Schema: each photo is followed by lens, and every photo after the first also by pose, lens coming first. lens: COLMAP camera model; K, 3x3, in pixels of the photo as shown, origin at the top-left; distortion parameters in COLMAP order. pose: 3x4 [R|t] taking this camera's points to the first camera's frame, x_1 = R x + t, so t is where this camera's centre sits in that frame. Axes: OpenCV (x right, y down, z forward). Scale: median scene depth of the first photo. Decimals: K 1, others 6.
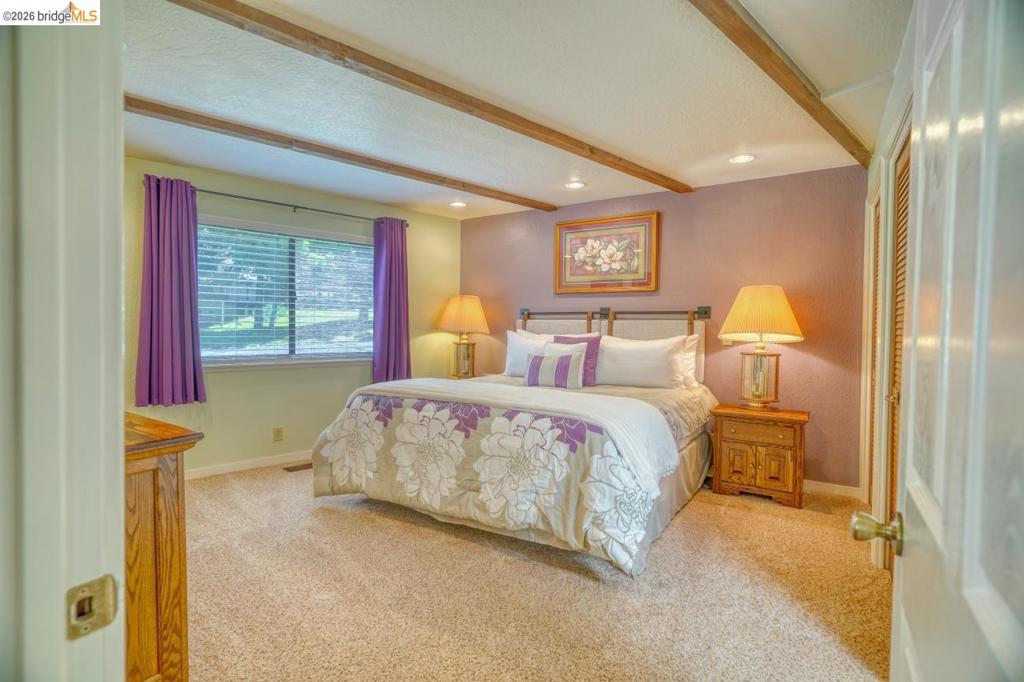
lens RADIAL K [[480.2, 0, 507.7], [0, 480.2, 342.8], [0, 0, 1]] dist [0.000425, 0.000135]
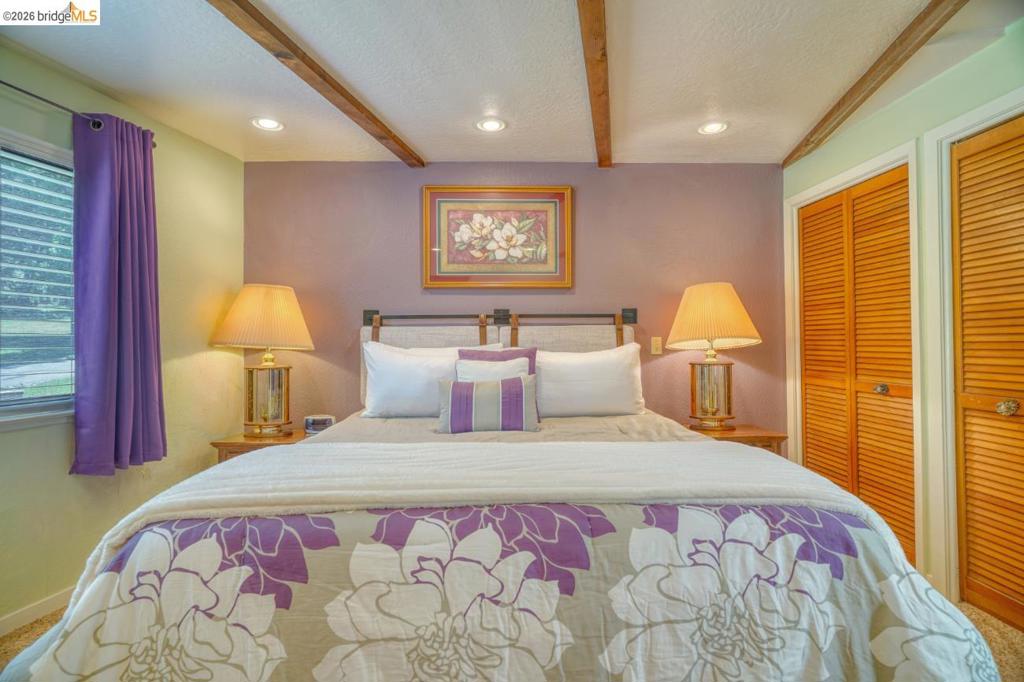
lens RADIAL K [[493.6, 0, 511.2], [0, 493.6, 337.0], [0, 0, 1]] dist [-0.000799, 0.000792]
pose [[0.823469, -0.013257, 0.567206, -0.213664], [0.037749, 0.998792, -0.031459, -0.007429], [-0.566104, 0.047317, 0.822975, 0.388109]]
